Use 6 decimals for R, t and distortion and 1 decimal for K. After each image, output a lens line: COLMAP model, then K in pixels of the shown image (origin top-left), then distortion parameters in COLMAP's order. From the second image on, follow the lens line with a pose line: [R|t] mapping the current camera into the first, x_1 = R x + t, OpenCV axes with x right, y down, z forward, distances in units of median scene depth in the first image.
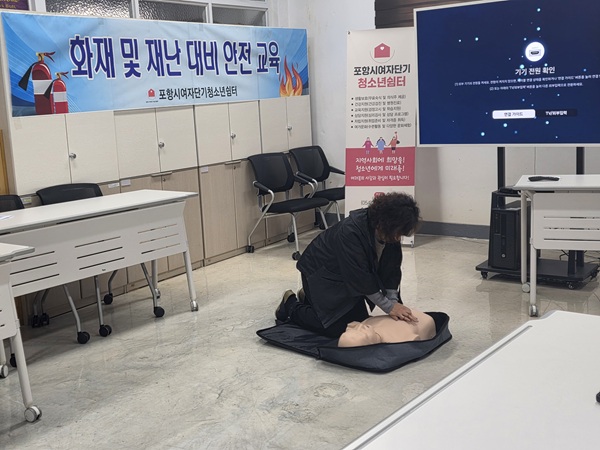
lens RADIAL K [[731.5, 0, 297.7], [0, 731.5, 226.3], [0, 0, 1]] dist [0.020286, 0.000000]
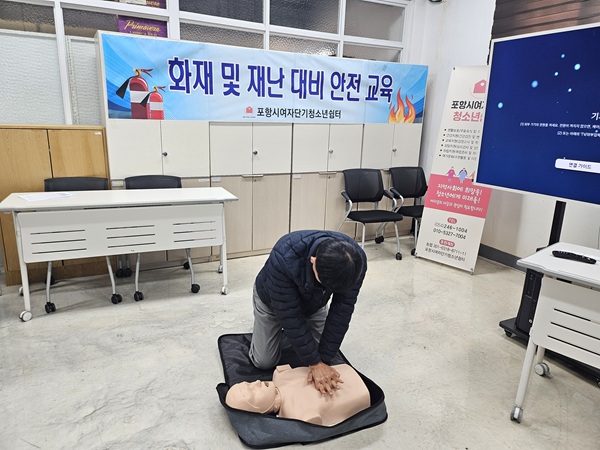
lens RADIAL K [[422.5, 0, 302.8], [0, 422.5, 222.0], [0, 0, 1]] dist [0.043805, -0.006823]
pose [[0.881708, 0.190127, -0.431791, 0.191271], [-0.159590, 0.981446, 0.106275, -0.072981], [0.443985, -0.024794, 0.895691, 0.331116]]
